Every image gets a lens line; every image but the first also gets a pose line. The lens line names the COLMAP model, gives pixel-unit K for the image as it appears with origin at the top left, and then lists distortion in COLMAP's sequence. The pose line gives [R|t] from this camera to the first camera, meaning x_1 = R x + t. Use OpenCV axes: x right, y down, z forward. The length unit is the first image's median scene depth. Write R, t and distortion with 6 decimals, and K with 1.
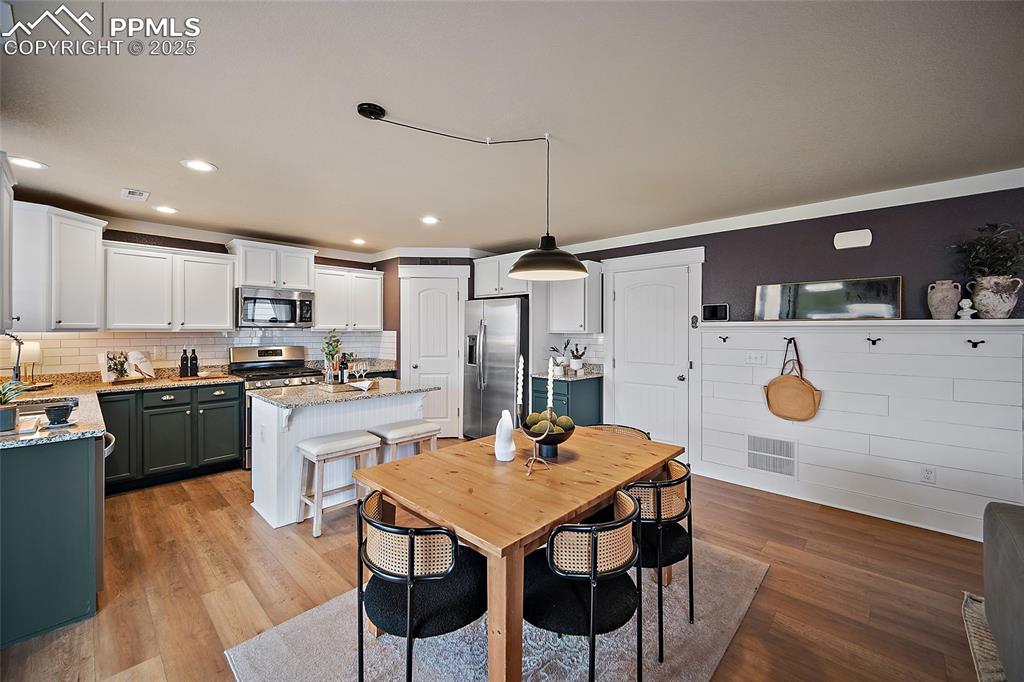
lens RADIAL K [[407.1, 0, 508.9], [0, 407.1, 330.8], [0, 0, 1]] dist [-0.003013, 0.000491]
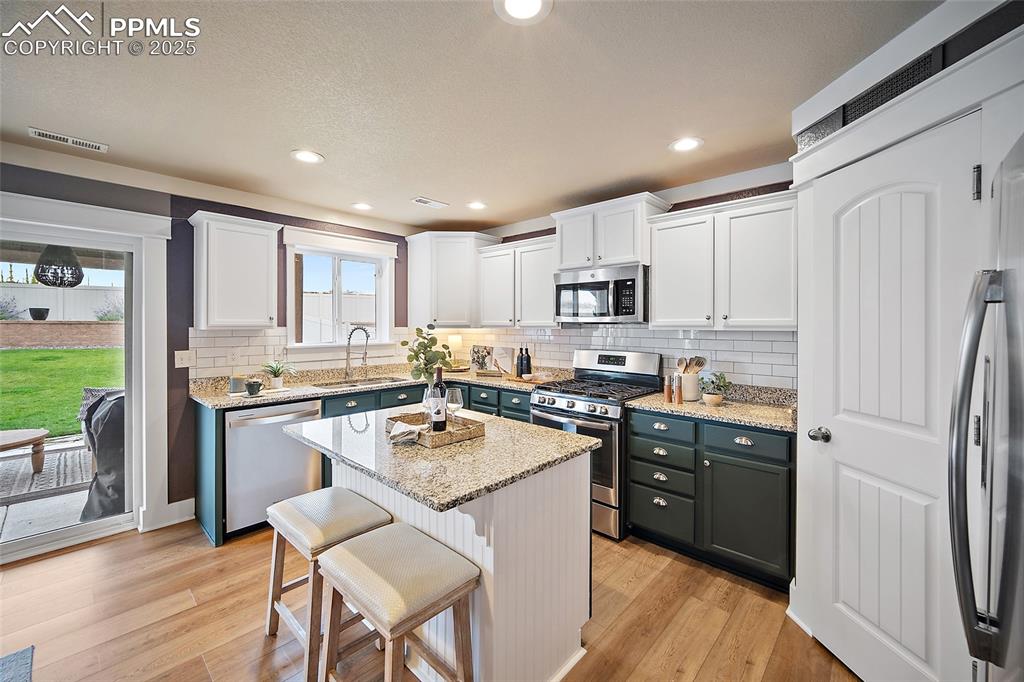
lens RADIAL K [[407.1, 0, 510.7], [0, 407.1, 327.2], [0, 0, 1]] dist [-0.003013, 0.000491]
pose [[0.010832, 0.002102, -0.999939, 0.146825], [-0.004285, 0.999989, 0.002055, -0.003049], [0.999932, 0.004263, 0.010840, 1.023997]]
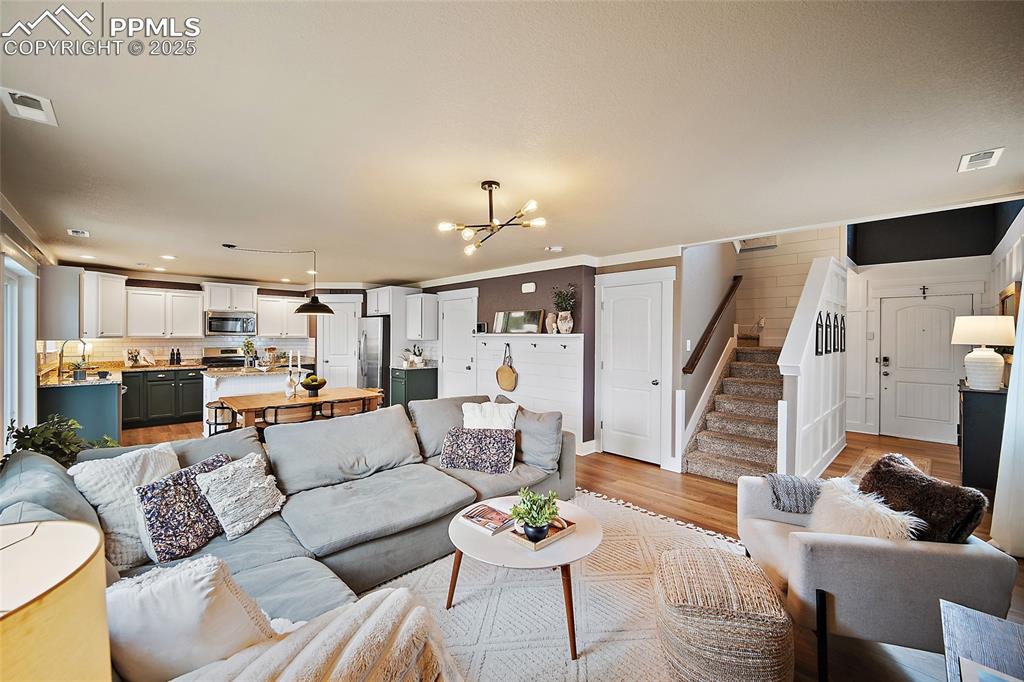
lens RADIAL K [[407.1, 0, 508.9], [0, 407.1, 338.0], [0, 0, 1]] dist [-0.003013, 0.000491]
pose [[0.998875, 0.003813, -0.047269, 0.718450], [-0.003555, 0.999978, 0.005529, -0.013183], [0.047289, -0.005354, 0.998867, -0.658041]]
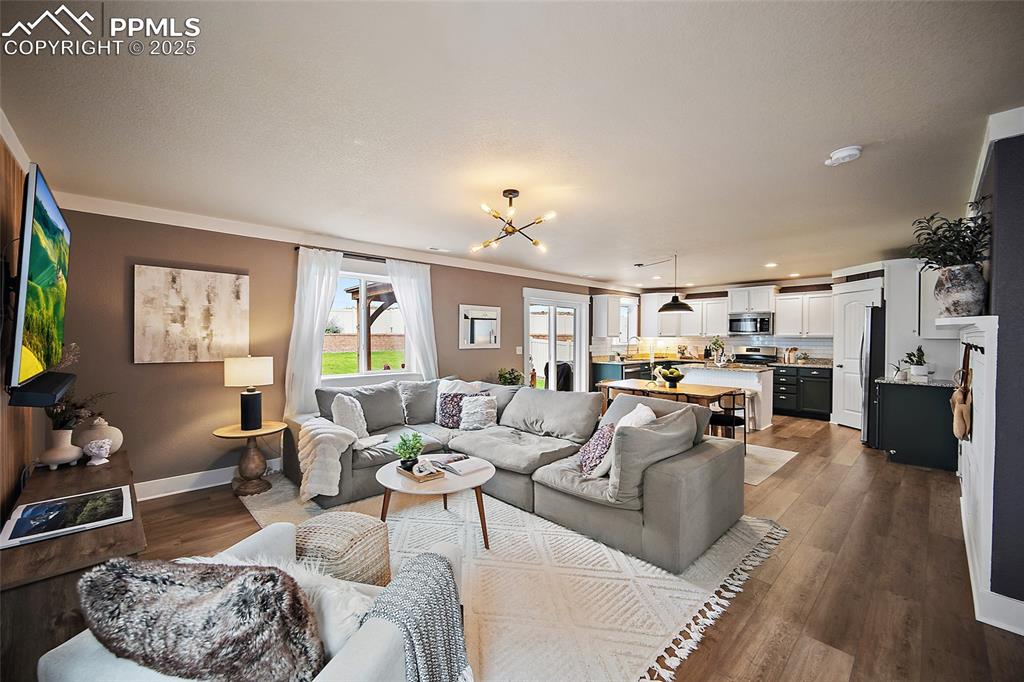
lens RADIAL K [[407.1, 0, 509.4], [0, 407.1, 342.6], [0, 0, 1]] dist [-0.003013, 0.000491]
pose [[-0.049992, 0.011600, -0.998682, 1.455919], [-0.003985, 0.999922, 0.011813, 0.009322], [0.998742, 0.004570, -0.049942, 0.085584]]
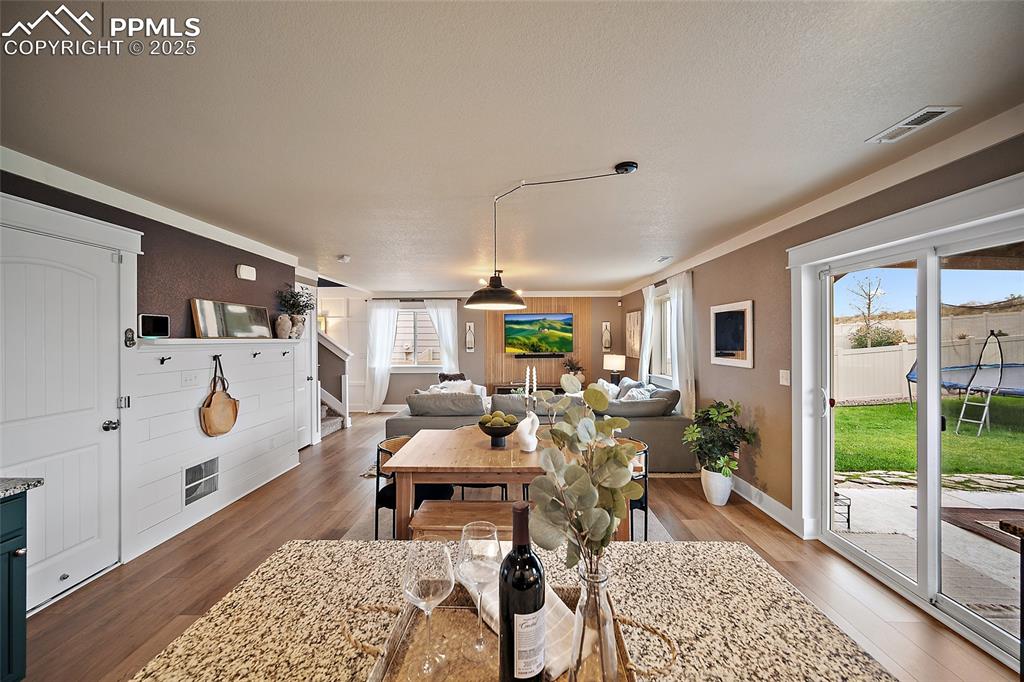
lens RADIAL K [[407.1, 0, 508.9], [0, 407.1, 339.1], [0, 0, 1]] dist [-0.003013, 0.000491]
pose [[-0.676634, -0.000681, 0.736319, -0.505921], [0.001090, 0.999998, 0.001927, -0.021640], [-0.736318, 0.002106, -0.676632, 1.060146]]
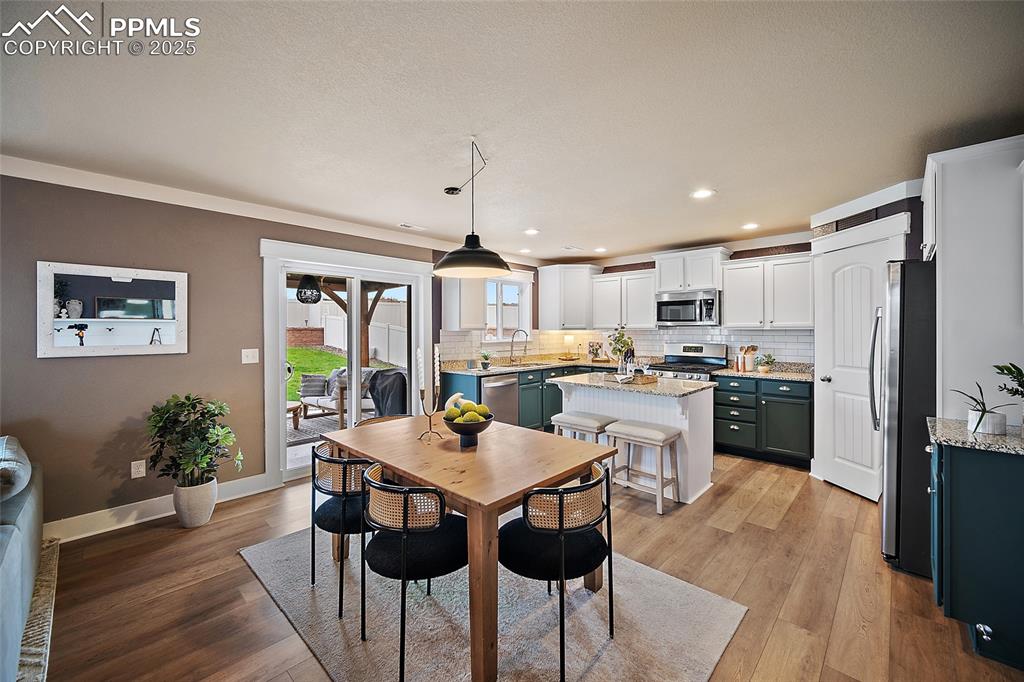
lens RADIAL K [[407.1, 0, 510.4], [0, 407.1, 331.6], [0, 0, 1]] dist [-0.003013, 0.000491]
pose [[-0.002413, 0.000518, -0.999997, 0.655225], [0.000533, 1.000000, 0.000517, 0.007577], [0.999997, -0.000531, -0.002413, 0.634081]]
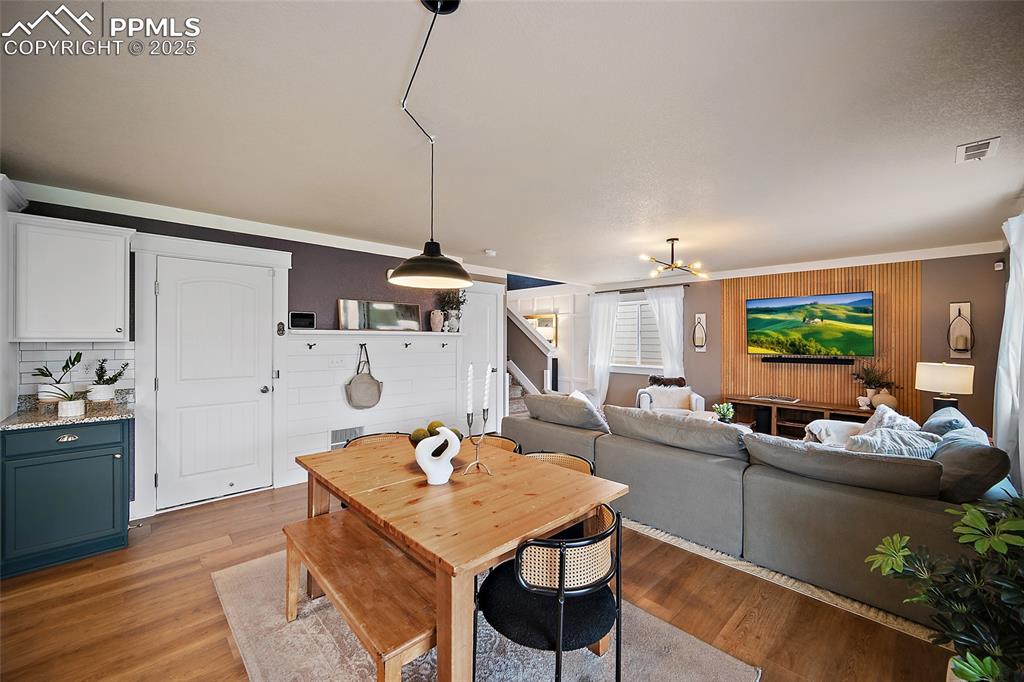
lens RADIAL K [[407.1, 0, 508.4], [0, 407.1, 339.4], [0, 0, 1]] dist [-0.003013, 0.000491]
pose [[0.056932, -0.004294, 0.998369, -0.499889], [-0.003763, 0.999983, 0.004515, -0.003465], [-0.998371, -0.004014, 0.056915, 0.439901]]
